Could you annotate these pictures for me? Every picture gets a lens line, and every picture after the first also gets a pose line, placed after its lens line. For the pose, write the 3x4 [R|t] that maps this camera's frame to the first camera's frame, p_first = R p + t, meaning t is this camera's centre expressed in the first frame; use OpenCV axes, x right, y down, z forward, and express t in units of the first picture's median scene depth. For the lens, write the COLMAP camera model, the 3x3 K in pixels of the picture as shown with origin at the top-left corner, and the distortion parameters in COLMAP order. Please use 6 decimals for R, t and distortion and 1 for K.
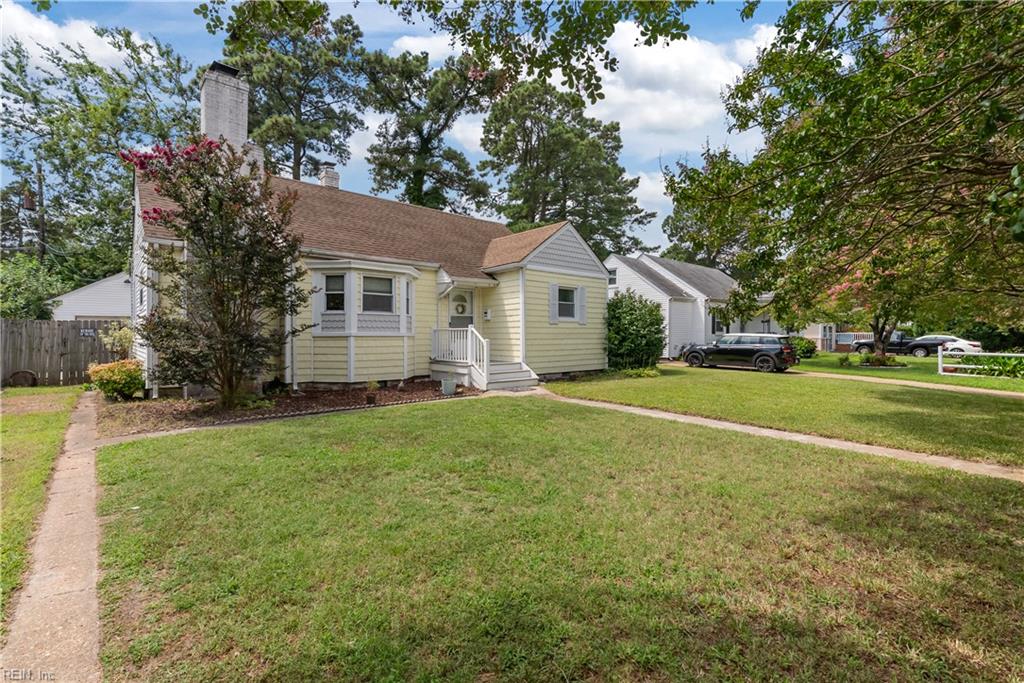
lens RADIAL K [[463.0, 0, 512.6], [0, 463.0, 338.9], [0, 0, 1]] dist [-0.011115, 0.002019]
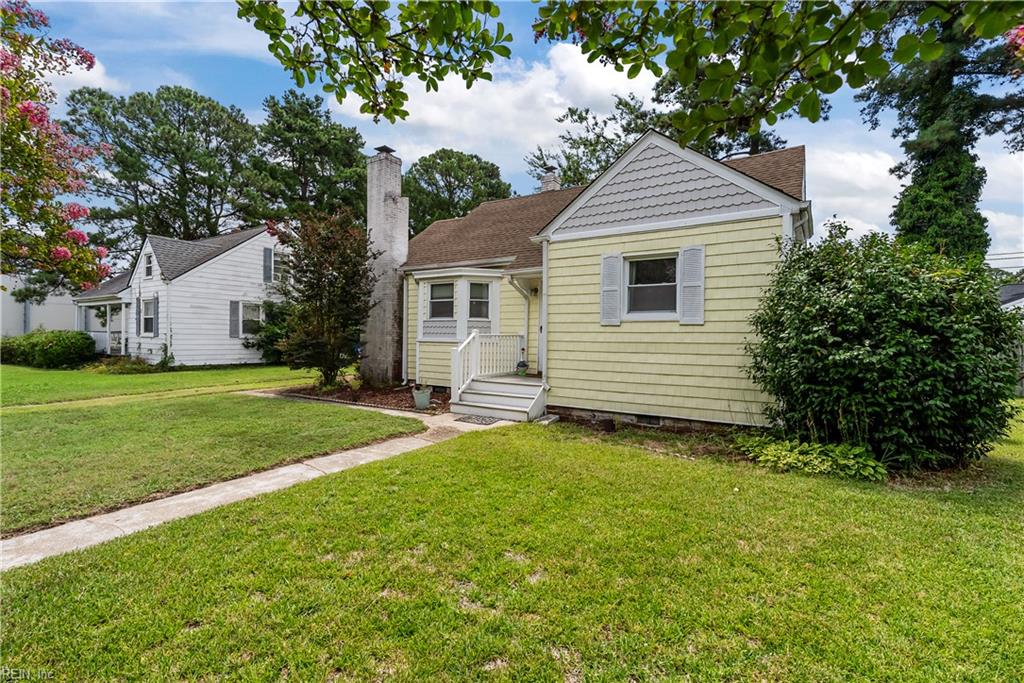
lens RADIAL K [[463.0, 0, 510.8], [0, 463.0, 337.9], [0, 0, 1]] dist [-0.011115, 0.002019]
pose [[0.279989, 0.006132, -0.959984, 0.646907], [-0.018480, 0.999829, 0.000996, -0.016632], [0.959825, 0.017461, 0.280054, 0.781366]]
